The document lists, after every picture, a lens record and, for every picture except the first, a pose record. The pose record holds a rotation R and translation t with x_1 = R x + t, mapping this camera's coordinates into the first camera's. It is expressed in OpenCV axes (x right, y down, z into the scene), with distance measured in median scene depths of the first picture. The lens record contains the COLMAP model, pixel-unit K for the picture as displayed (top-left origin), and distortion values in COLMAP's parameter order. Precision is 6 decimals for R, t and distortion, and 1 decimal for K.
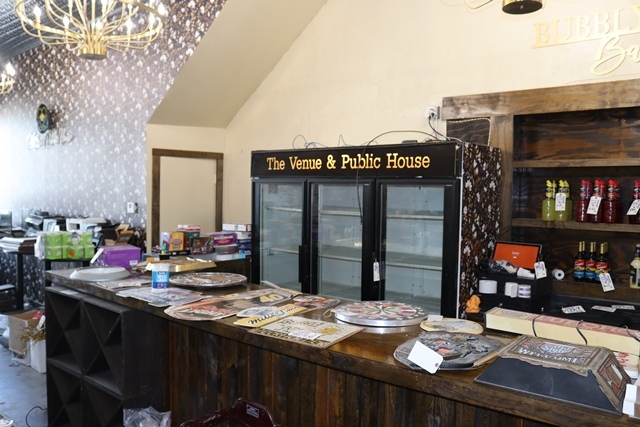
lens RADIAL K [[531.4, 0, 320.0], [0, 531.4, 213.5], [0, 0, 1]] dist [-0.156707, 0.129786]
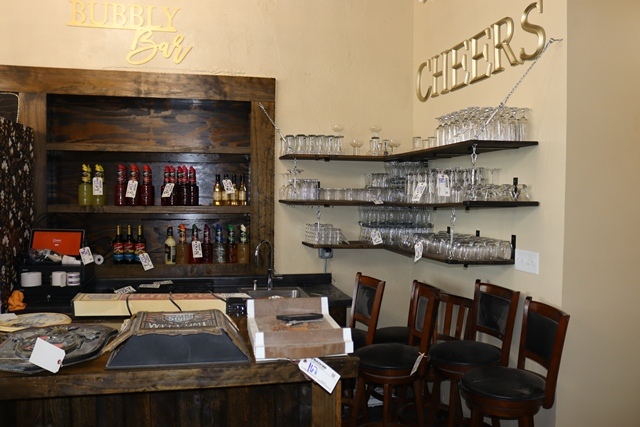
lens RADIAL K [[531.4, 0, 320.0], [0, 531.4, 213.5], [0, 0, 1]] dist [-0.156707, 0.129786]
pose [[0.592053, -0.036488, 0.805072, -0.090194], [0.026165, 0.999318, 0.026050, 0.015933], [-0.805474, 0.005642, 0.592604, 0.069341]]
